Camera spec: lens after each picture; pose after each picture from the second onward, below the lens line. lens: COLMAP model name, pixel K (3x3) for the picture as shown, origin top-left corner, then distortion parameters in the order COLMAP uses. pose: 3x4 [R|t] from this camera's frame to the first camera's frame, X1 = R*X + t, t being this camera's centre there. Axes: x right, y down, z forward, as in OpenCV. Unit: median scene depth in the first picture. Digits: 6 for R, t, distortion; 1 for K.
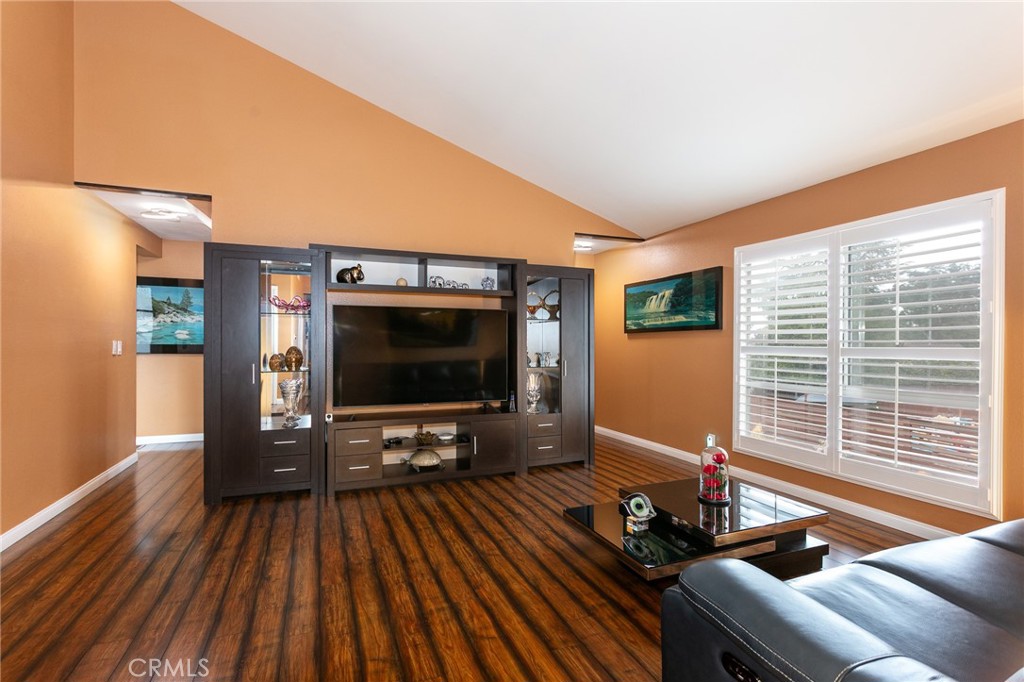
lens RADIAL K [[487.8, 0, 501.0], [0, 487.8, 339.3], [0, 0, 1]] dist [0.001572, 0.000498]
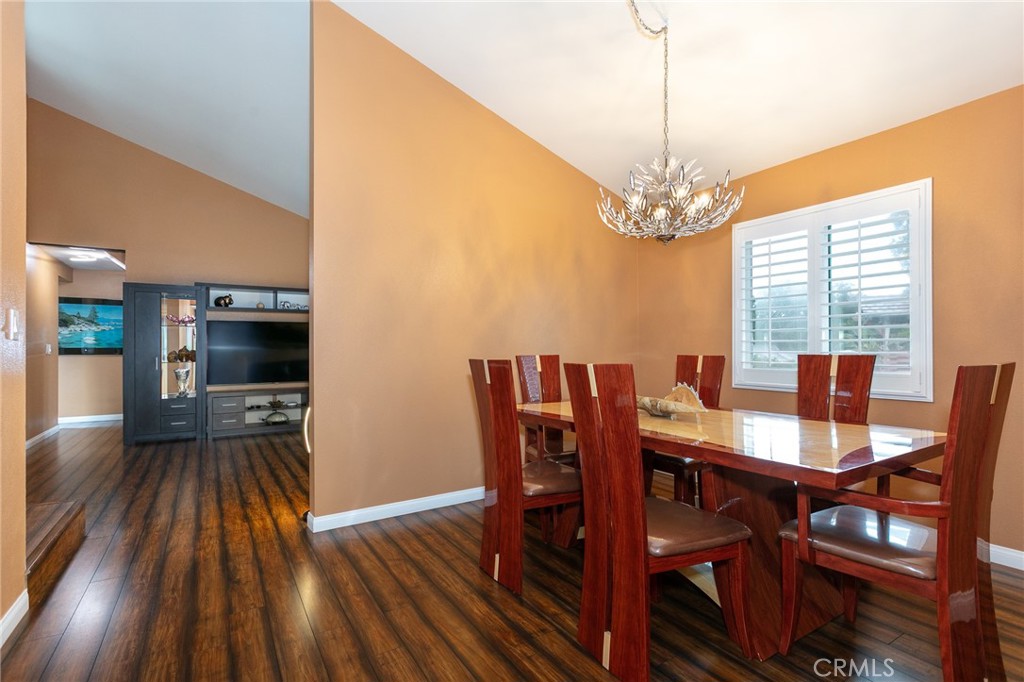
lens RADIAL K [[487.8, 0, 516.8], [0, 487.8, 344.2], [0, 0, 1]] dist [0.001572, 0.000498]
pose [[0.983809, -0.006607, 0.179096, 0.331843], [0.007860, 0.999949, -0.006288, 0.024834], [-0.179046, 0.007594, 0.983811, -0.705110]]
